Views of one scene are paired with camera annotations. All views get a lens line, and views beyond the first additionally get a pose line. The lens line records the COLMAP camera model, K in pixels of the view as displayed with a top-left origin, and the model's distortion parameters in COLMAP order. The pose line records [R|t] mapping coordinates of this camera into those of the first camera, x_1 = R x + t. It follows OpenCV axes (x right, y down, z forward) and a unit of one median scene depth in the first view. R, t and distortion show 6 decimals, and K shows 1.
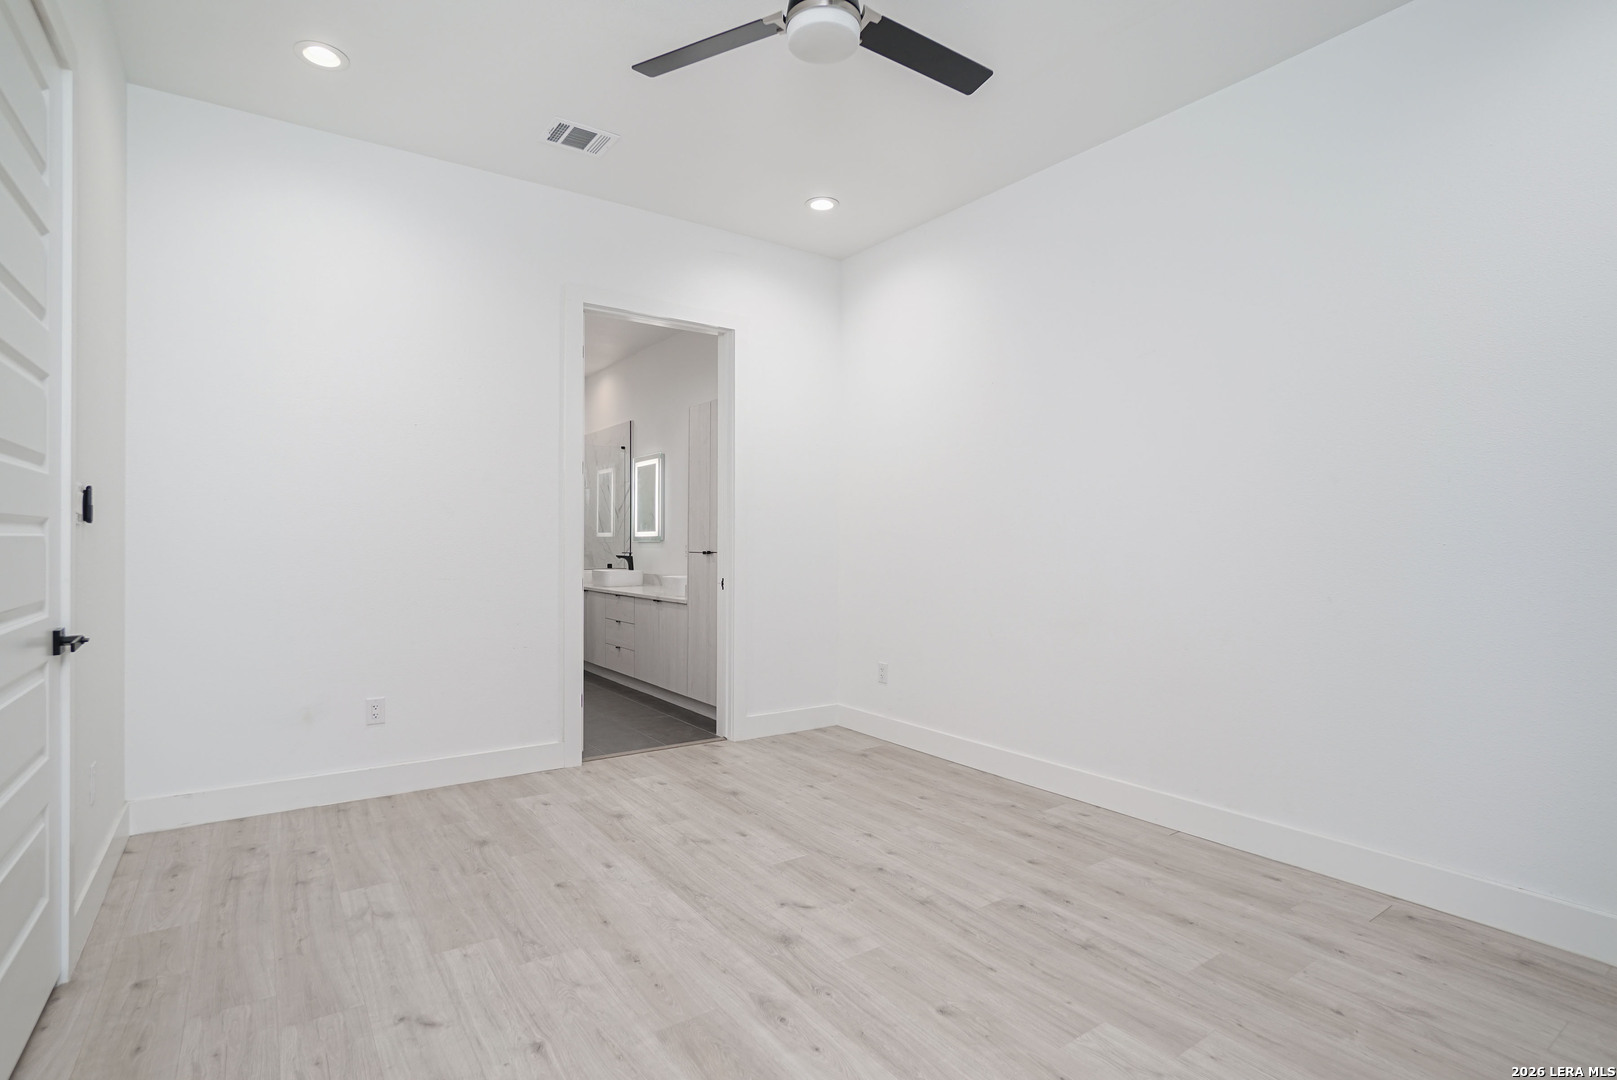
lens RADIAL K [[799.5, 0, 798.8], [0, 799.5, 537.0], [0, 0, 1]] dist [-0.041657, 0.014692]
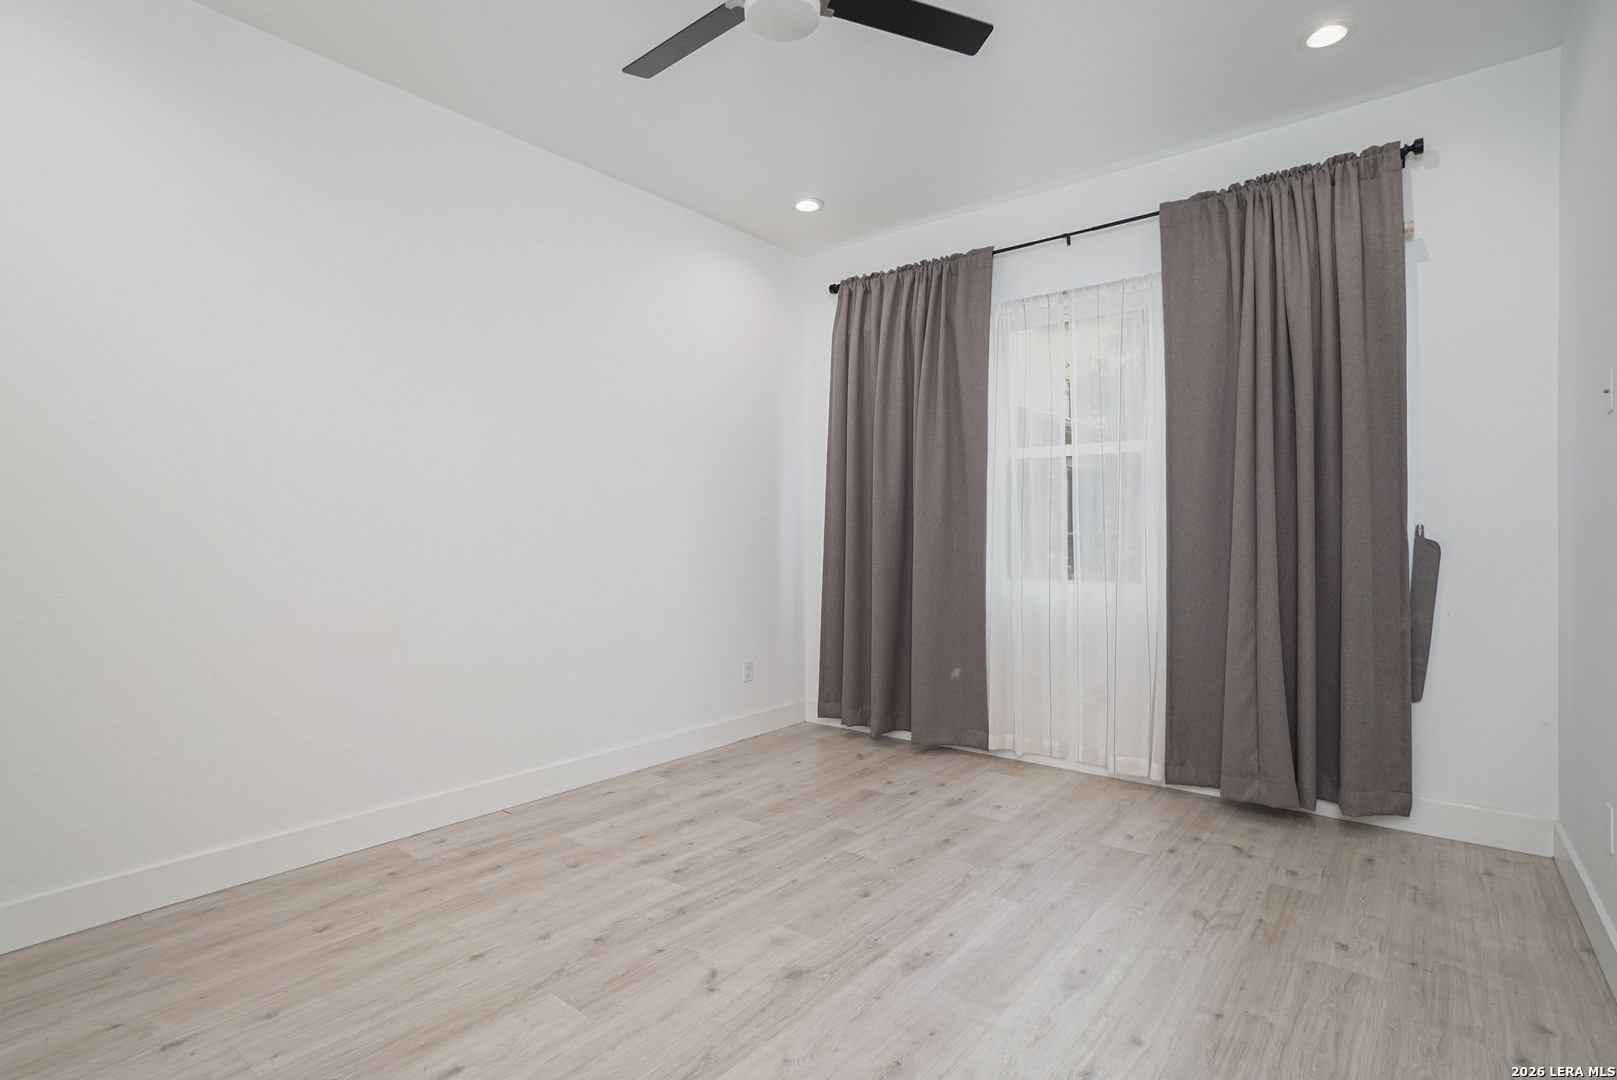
lens RADIAL K [[799.5, 0, 795.4], [0, 799.5, 539.3], [0, 0, 1]] dist [-0.041657, 0.014692]
pose [[-0.275468, -0.007373, 0.961282, -0.789033], [-0.003247, 0.999972, 0.006739, -0.000414], [-0.961305, -0.001265, -0.275484, 1.107774]]
